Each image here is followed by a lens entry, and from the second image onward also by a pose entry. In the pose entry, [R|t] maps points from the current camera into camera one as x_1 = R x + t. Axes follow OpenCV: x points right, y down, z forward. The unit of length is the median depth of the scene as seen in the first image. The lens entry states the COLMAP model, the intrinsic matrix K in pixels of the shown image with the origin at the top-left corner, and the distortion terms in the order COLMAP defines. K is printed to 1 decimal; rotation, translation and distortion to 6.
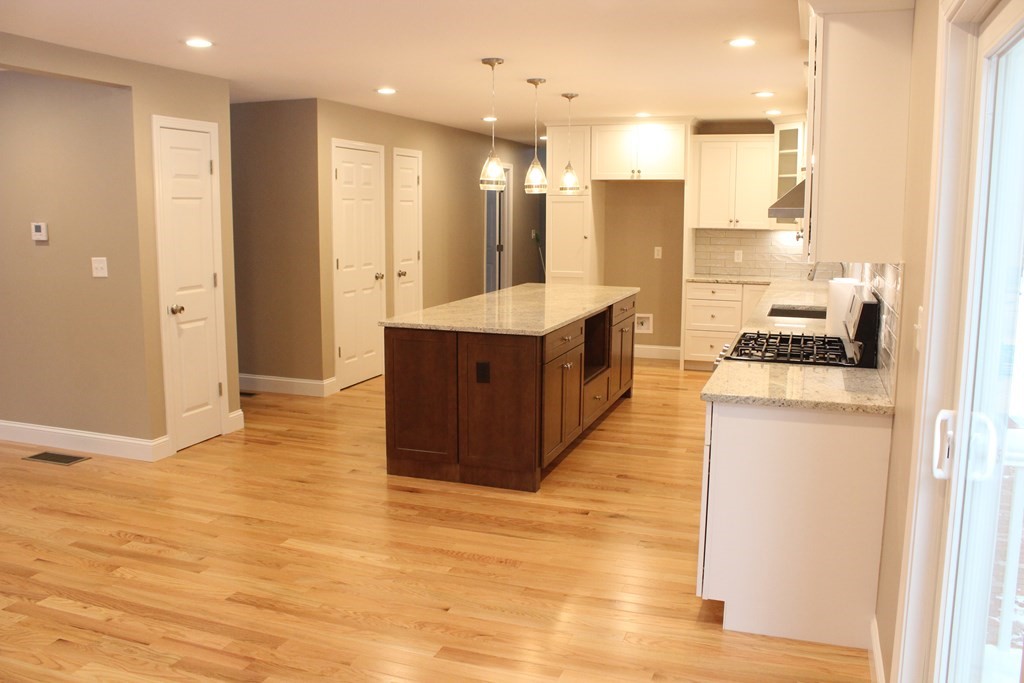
lens RADIAL K [[852.7, 0, 512.0], [0, 852.7, 341.5], [0, 0, 1]] dist [-0.177203, 0.197375]
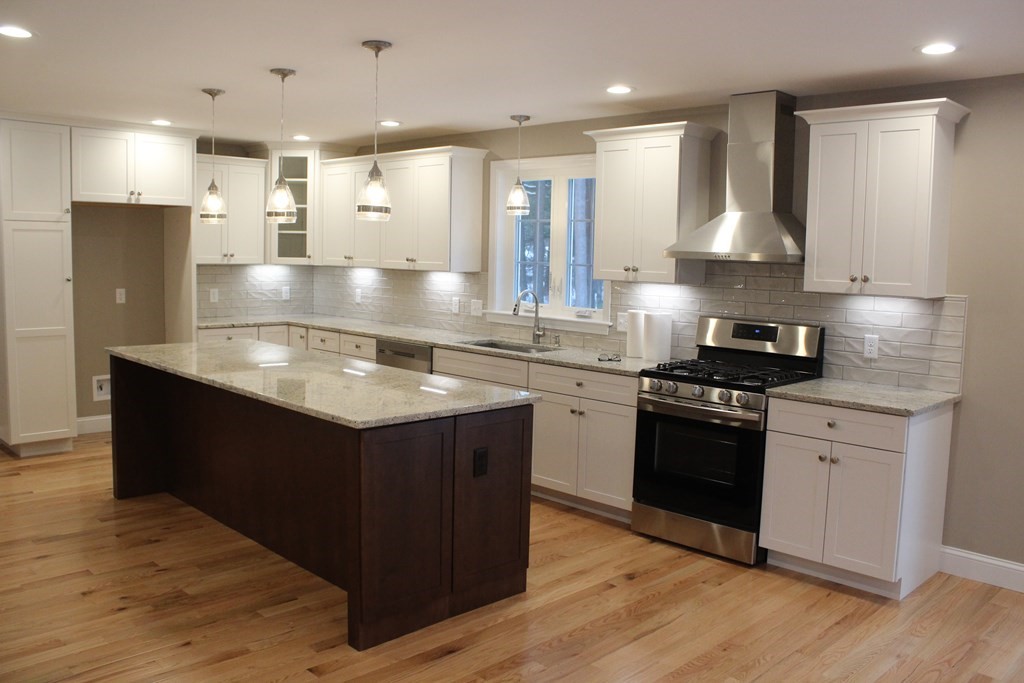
lens RADIAL K [[852.7, 0, 512.0], [0, 852.7, 341.5], [0, 0, 1]] dist [-0.177203, 0.197375]
pose [[0.428583, -0.089242, 0.899084, -0.431083], [0.115747, 0.992333, 0.043323, -0.062551], [-0.896057, 0.085499, 0.435627, 0.393394]]
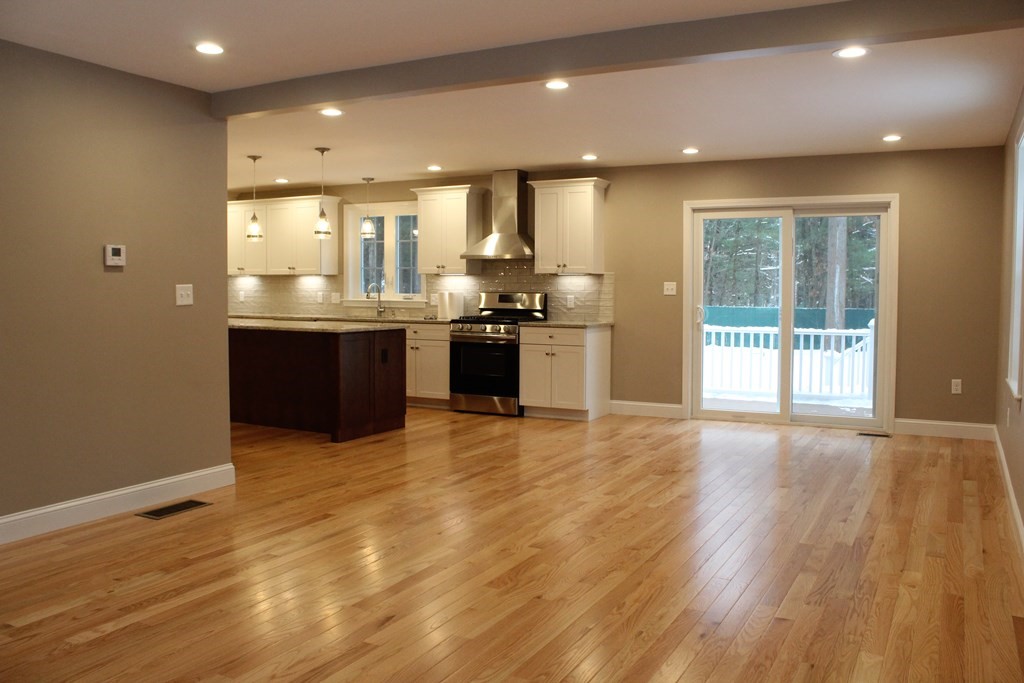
lens RADIAL K [[852.7, 0, 512.0], [0, 852.7, 341.5], [0, 0, 1]] dist [-0.177203, 0.197375]
pose [[0.150762, -0.068719, 0.986179, -0.940045], [0.145744, 0.988225, 0.046581, -0.017648], [-0.977768, 0.136707, 0.159002, 0.324955]]
